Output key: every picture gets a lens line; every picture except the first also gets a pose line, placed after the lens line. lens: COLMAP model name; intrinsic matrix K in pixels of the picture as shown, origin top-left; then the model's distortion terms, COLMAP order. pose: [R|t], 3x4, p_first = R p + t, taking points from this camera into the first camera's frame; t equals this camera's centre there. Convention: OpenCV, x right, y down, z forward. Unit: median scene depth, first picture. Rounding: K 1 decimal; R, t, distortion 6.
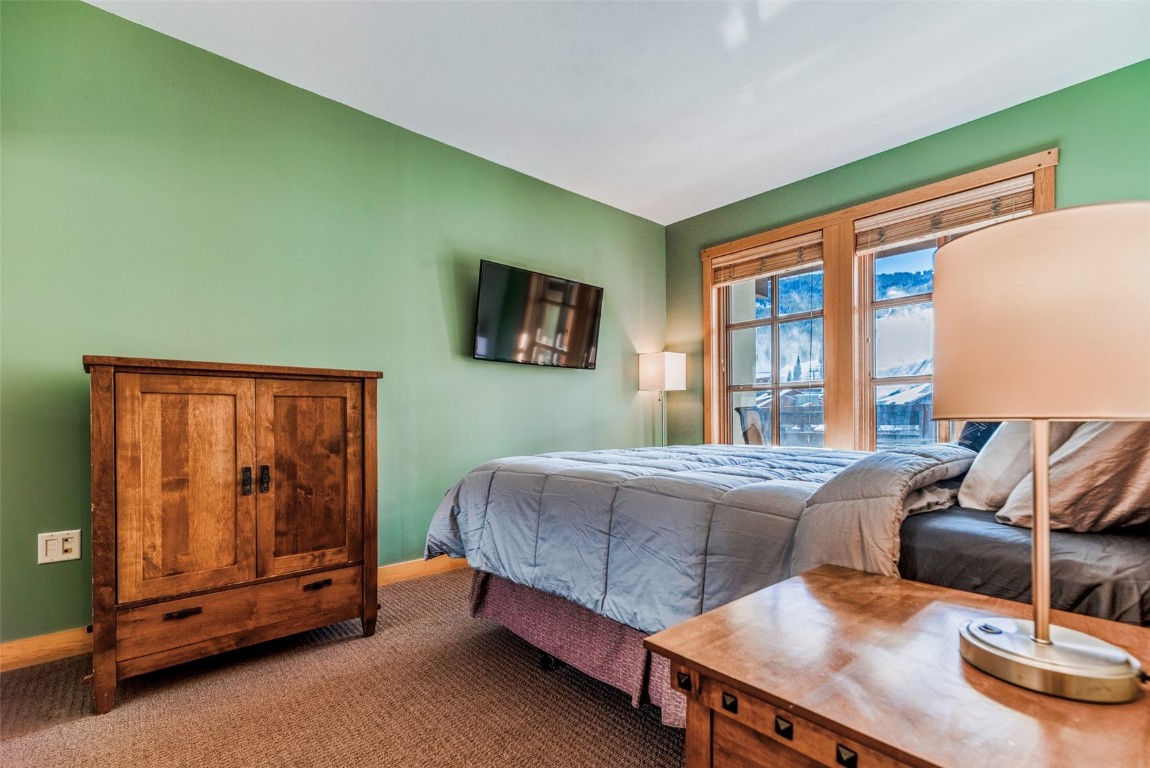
lens RADIAL K [[502.0, 0, 565.4], [0, 502.0, 420.3], [0, 0, 1]] dist [0.004666, 0.002139]
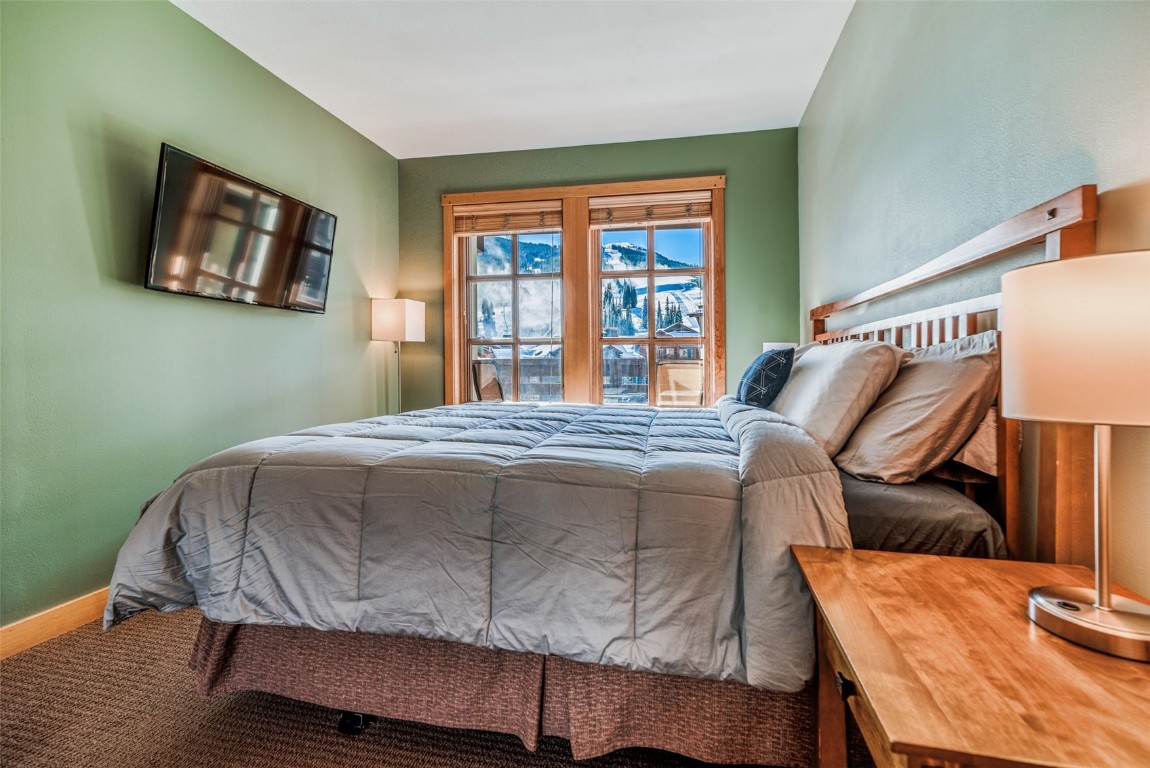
lens RADIAL K [[502.0, 0, 566.5], [0, 502.0, 361.9], [0, 0, 1]] dist [0.004666, 0.002139]
pose [[0.807562, 0.006874, 0.589743, -0.205693], [-0.001830, 0.999956, -0.009149, -0.032920], [-0.589780, 0.006310, 0.807539, 0.211828]]
